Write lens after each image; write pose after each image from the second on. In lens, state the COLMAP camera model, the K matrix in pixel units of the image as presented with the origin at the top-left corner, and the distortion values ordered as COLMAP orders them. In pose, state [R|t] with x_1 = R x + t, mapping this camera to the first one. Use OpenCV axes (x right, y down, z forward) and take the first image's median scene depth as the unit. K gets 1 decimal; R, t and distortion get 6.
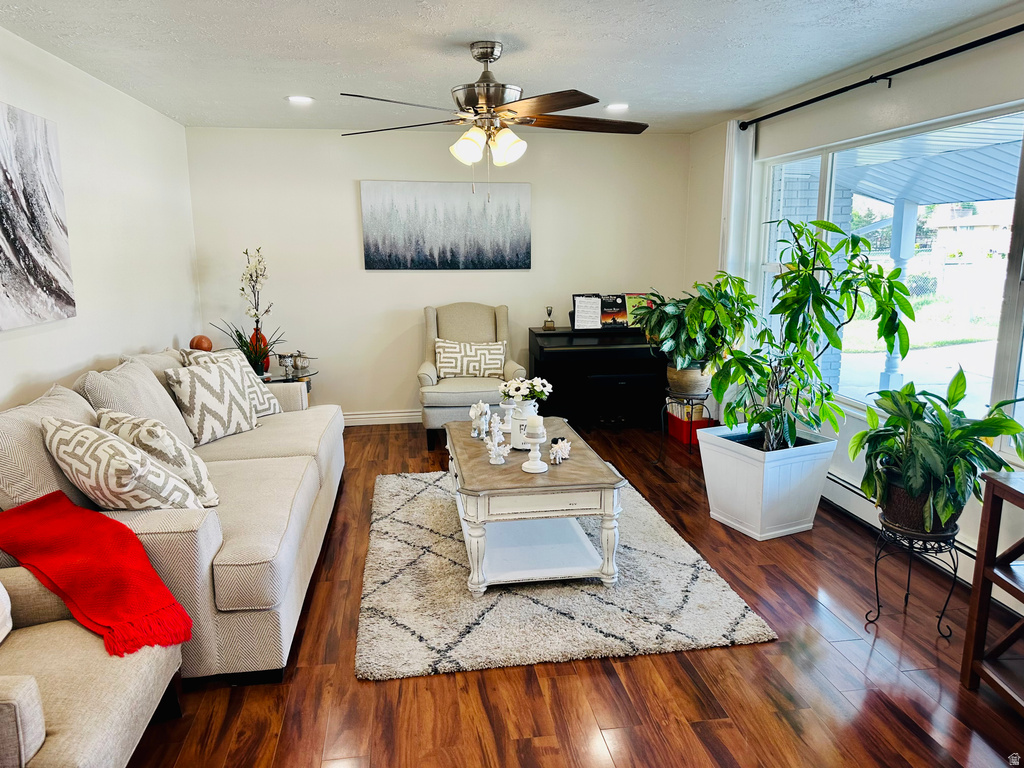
lens RADIAL K [[718.2, 0, 510.1], [0, 718.2, 386.3], [0, 0, 1]] dist [0.105847, -0.152348]
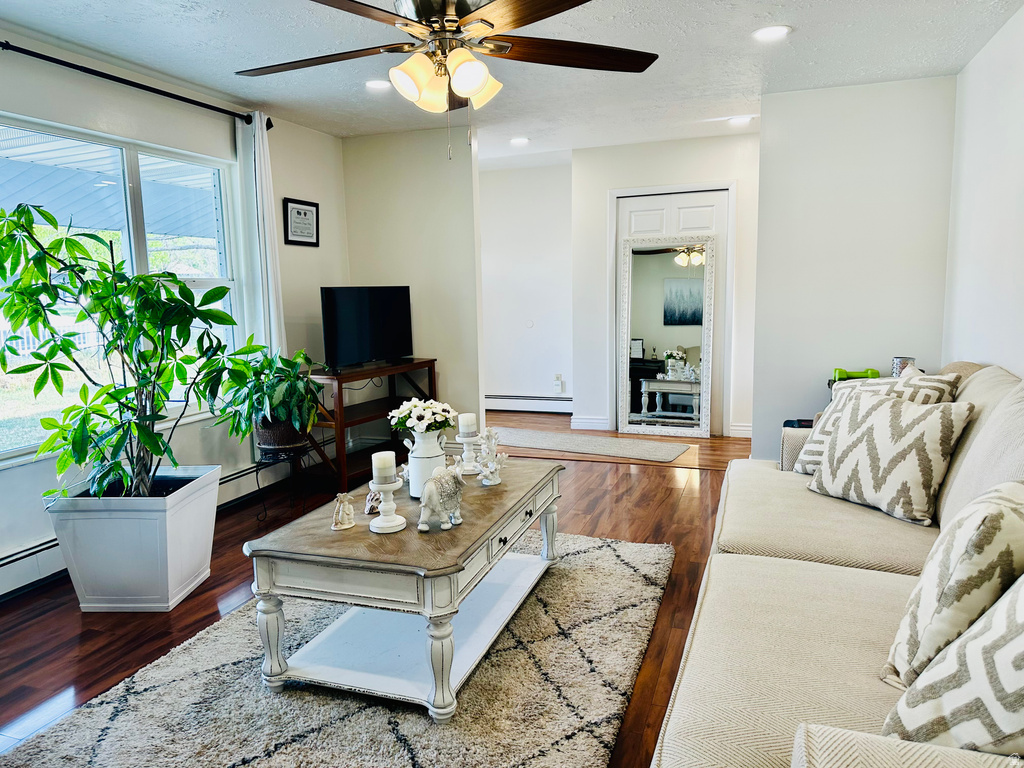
lens RADIAL K [[718.2, 0, 510.1], [0, 718.2, 386.3], [0, 0, 1]] dist [0.105847, -0.152348]
pose [[-0.884006, -0.030345, 0.466490, -0.417359], [0.126747, 0.944954, 0.301657, -0.244602], [-0.449965, 0.325793, -0.831499, 1.610249]]
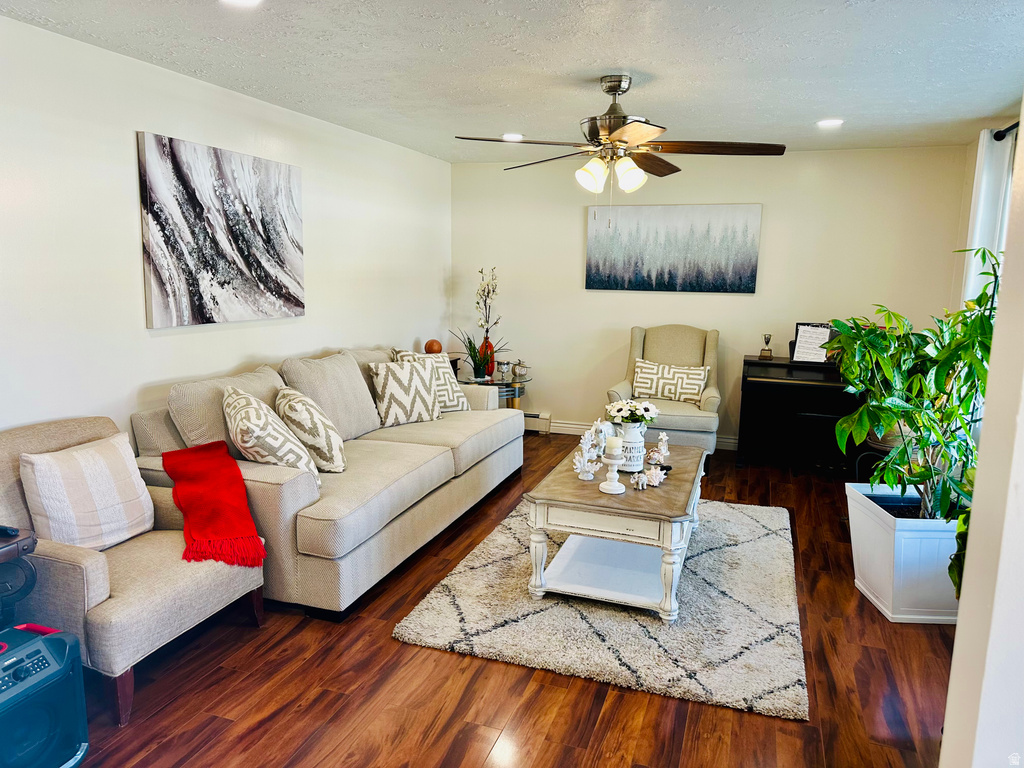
lens RADIAL K [[718.2, 0, 510.1], [0, 718.2, 386.3], [0, 0, 1]] dist [0.105847, -0.152348]
pose [[0.883918, 0.100669, -0.456677, 0.334817], [-0.111990, 0.993707, 0.002291, -0.014891], [0.454034, 0.049118, 0.889630, 0.024170]]
